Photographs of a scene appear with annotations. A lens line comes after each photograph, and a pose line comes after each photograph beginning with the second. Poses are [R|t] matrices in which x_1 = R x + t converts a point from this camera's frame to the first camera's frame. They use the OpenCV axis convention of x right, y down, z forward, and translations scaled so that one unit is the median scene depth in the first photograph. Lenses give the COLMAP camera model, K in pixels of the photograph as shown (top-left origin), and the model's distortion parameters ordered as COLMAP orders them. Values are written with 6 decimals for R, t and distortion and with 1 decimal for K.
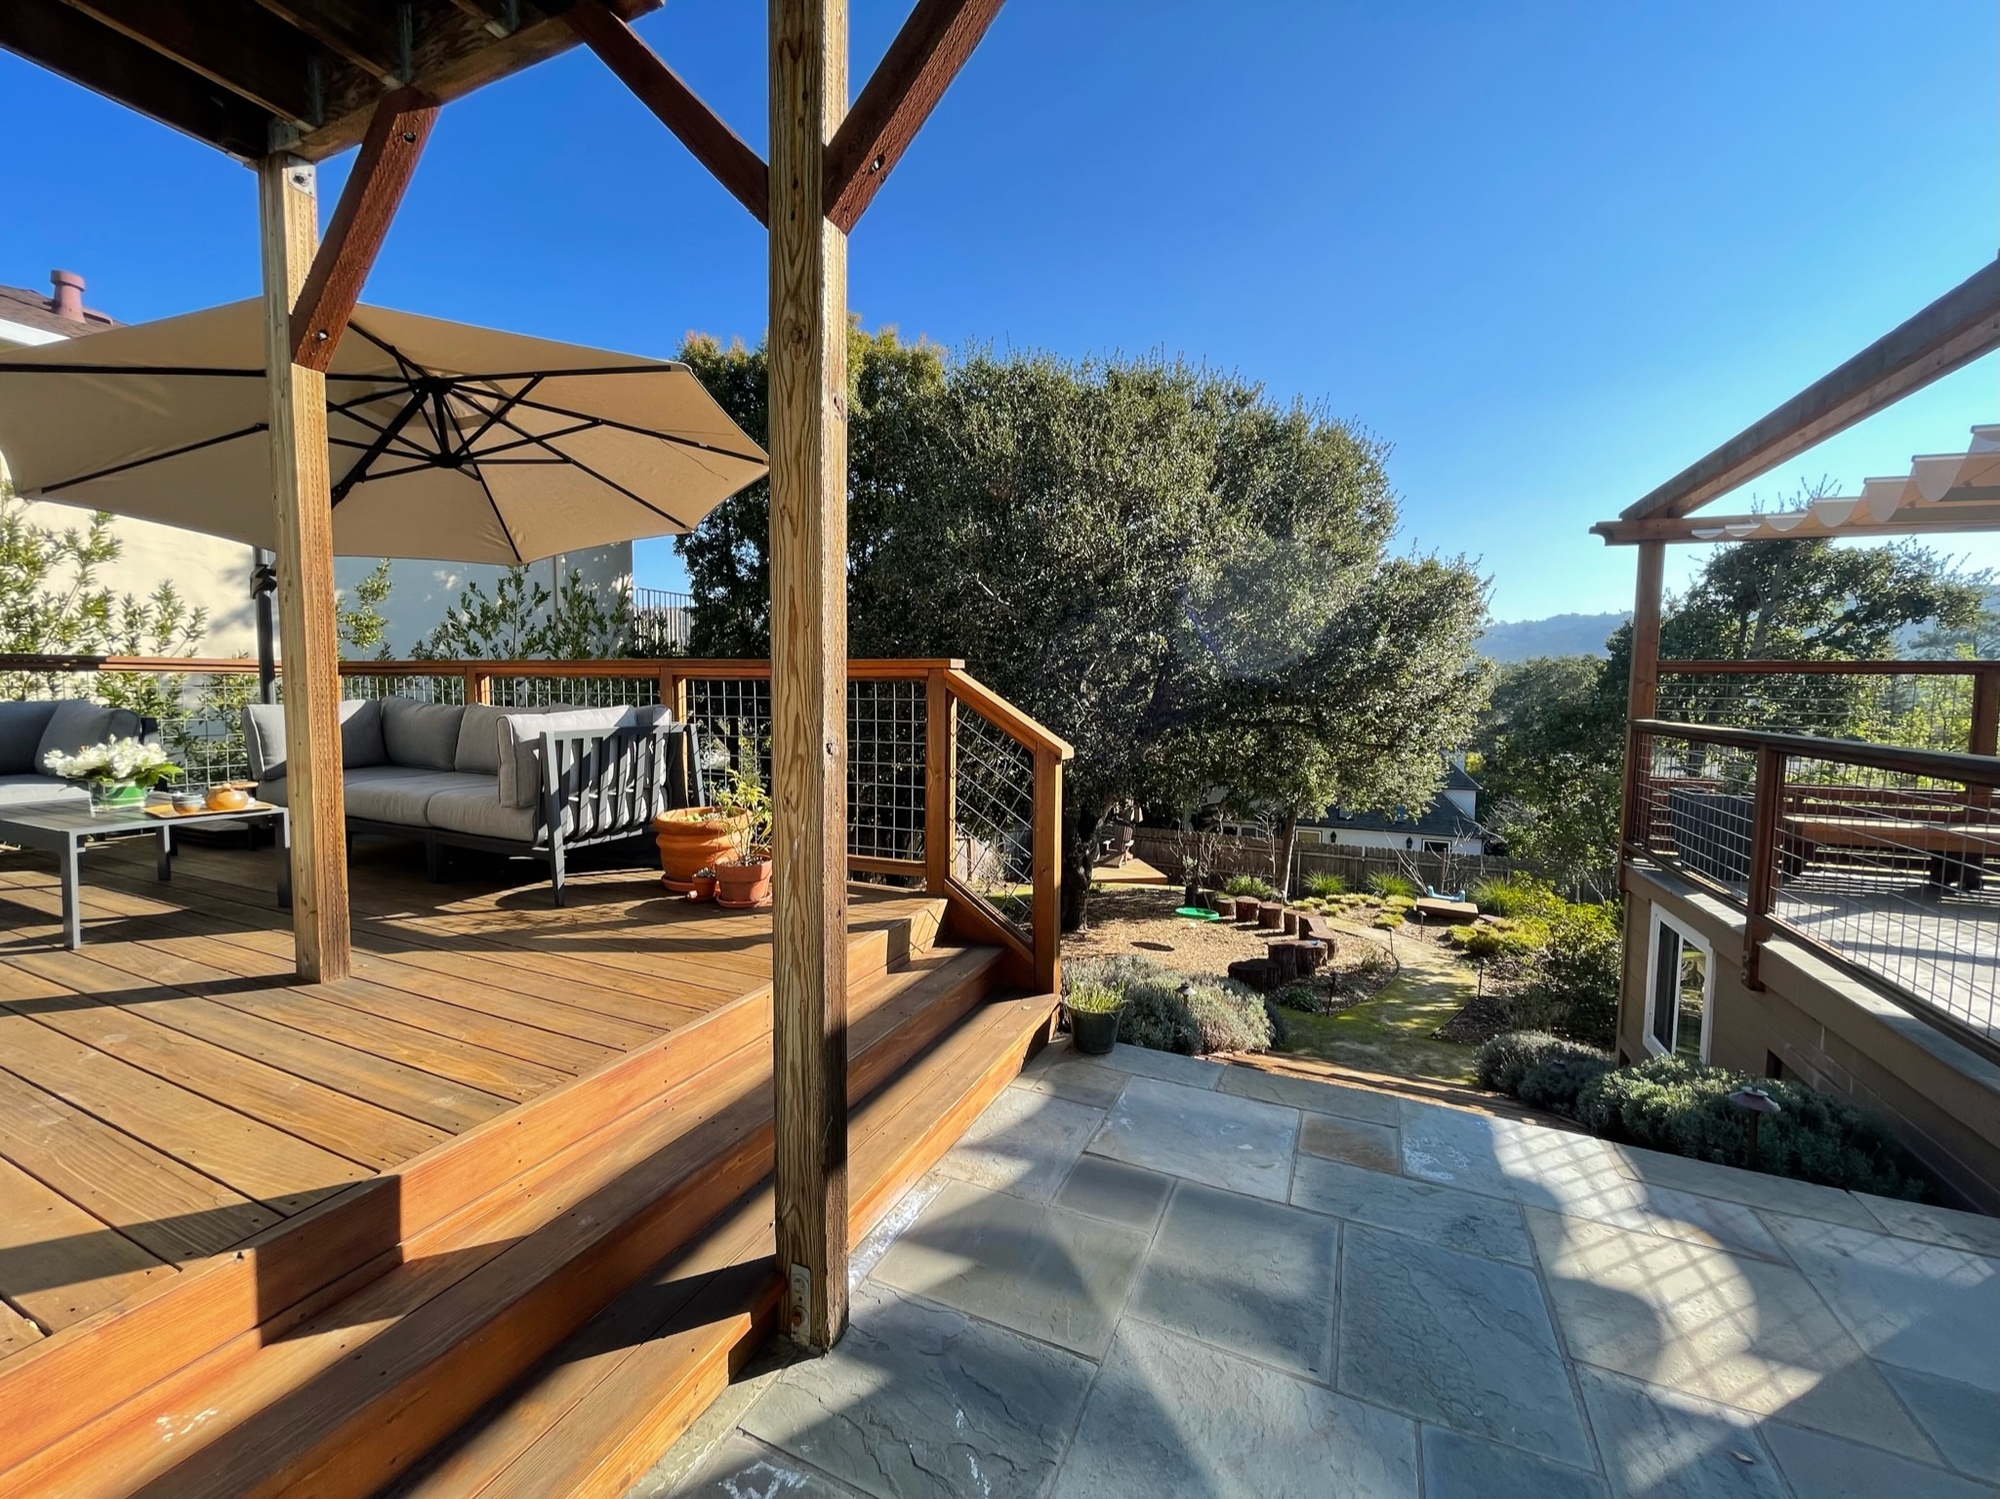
lens RADIAL K [[804.3, 0, 1002.6], [0, 804.3, 752.6], [0, 0, 1]] dist [0.006732, -0.003548]
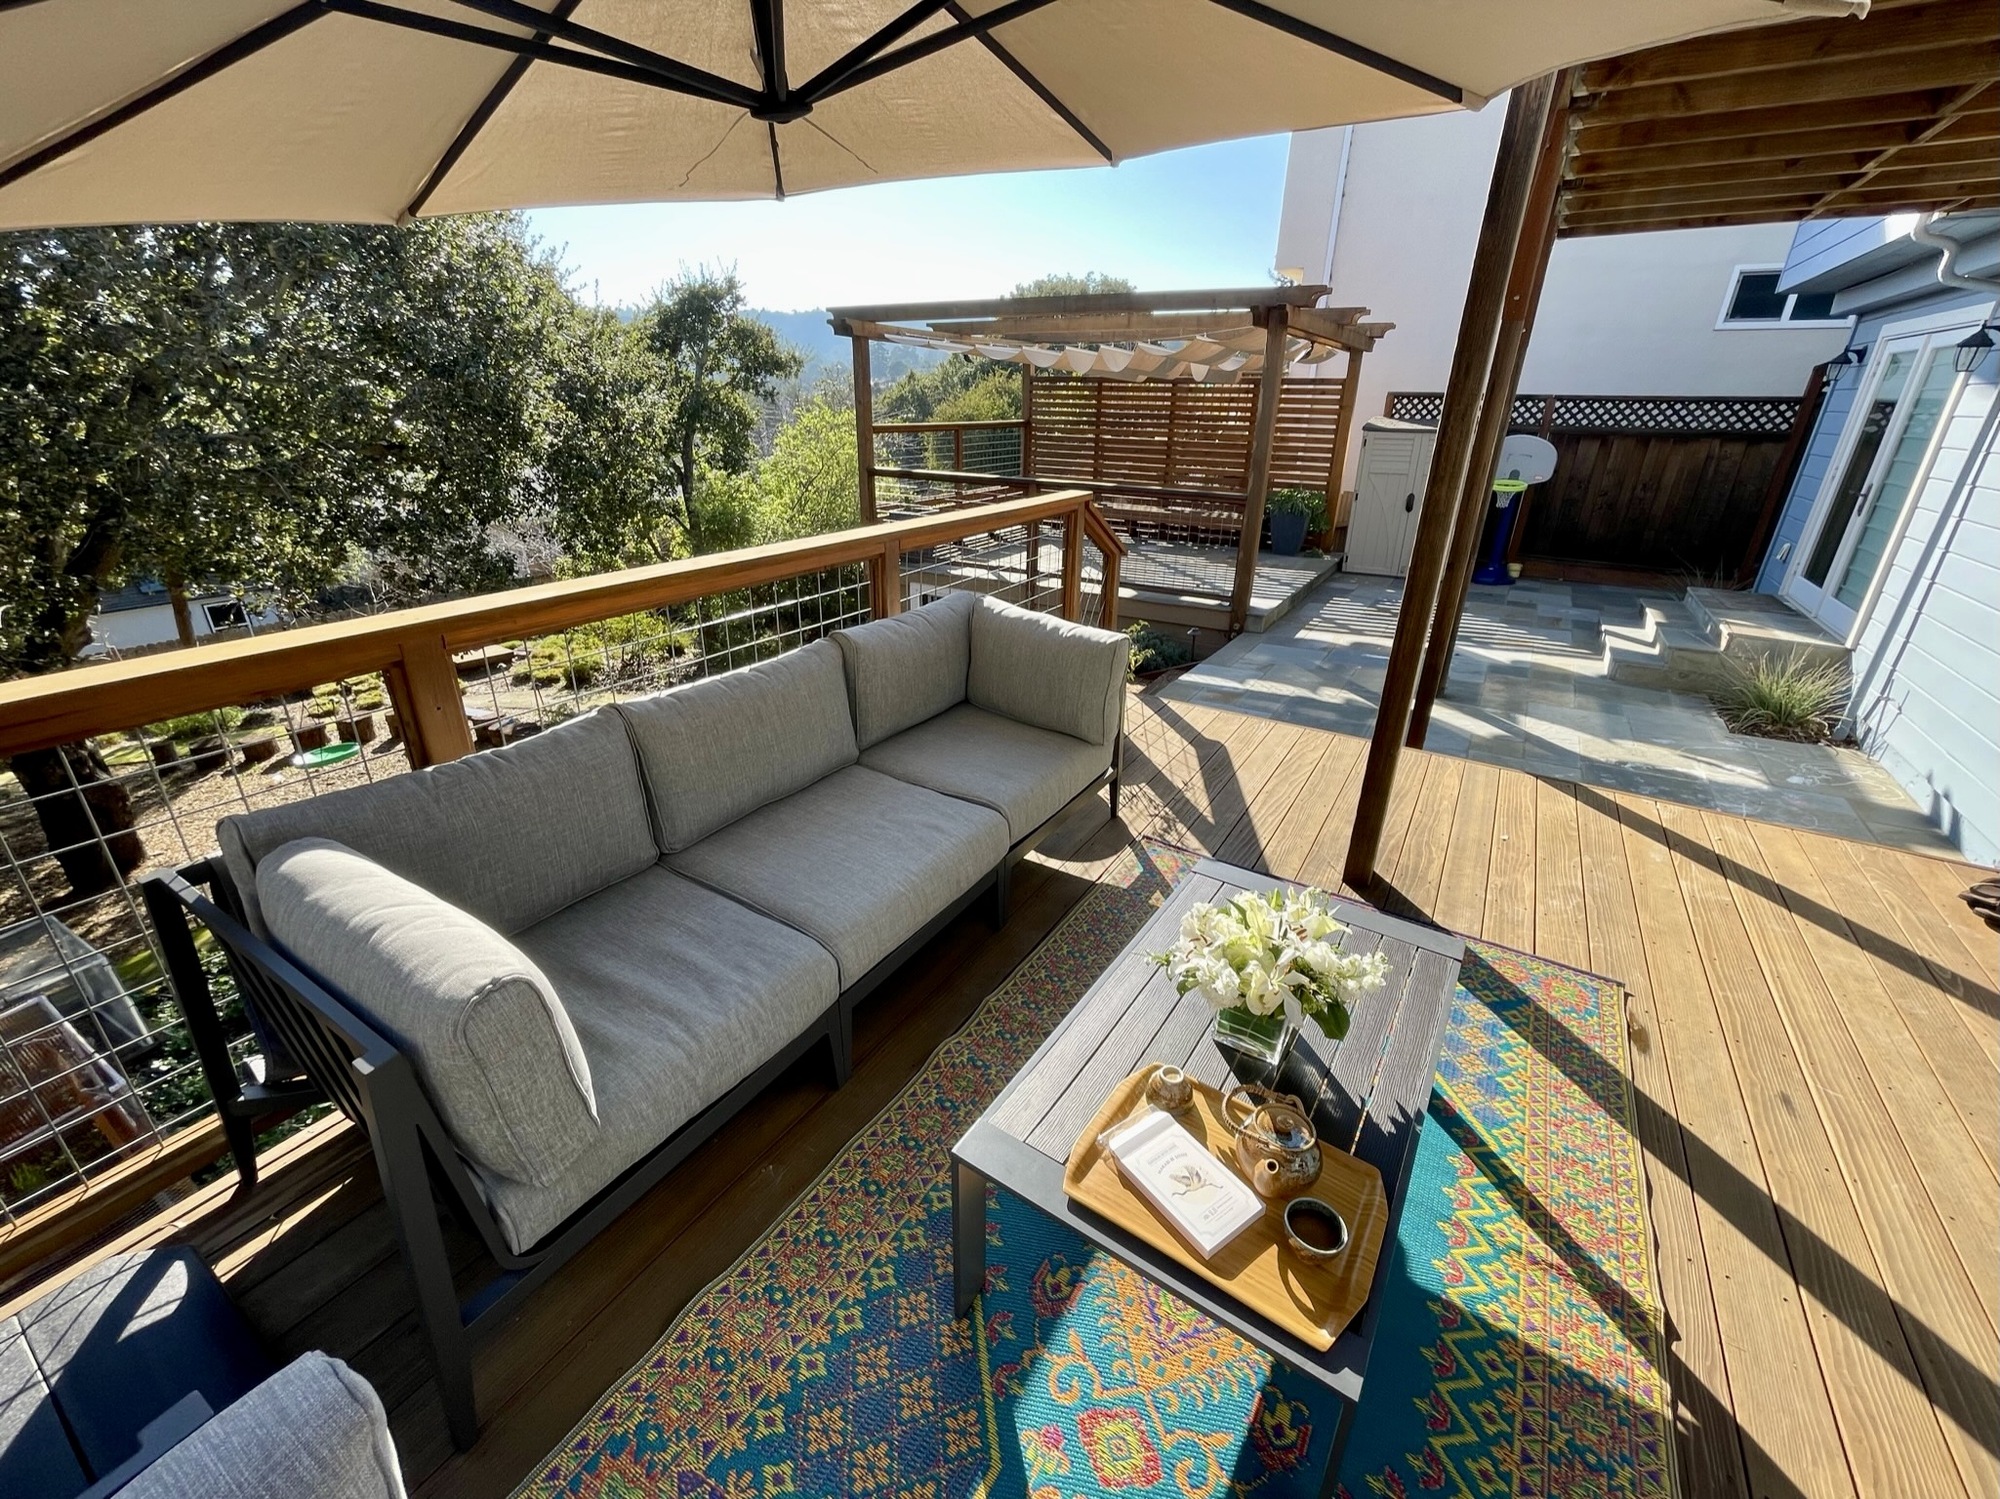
lens RADIAL K [[804.3, 0, 997.9], [0, 804.3, 739.8], [0, 0, 1]] dist [0.006732, -0.003548]
pose [[0.115028, -0.381708, 0.917097, -1.423060], [0.049731, 0.924281, 0.378460, -0.246396], [-0.992117, 0.002075, 0.125300, 1.079272]]
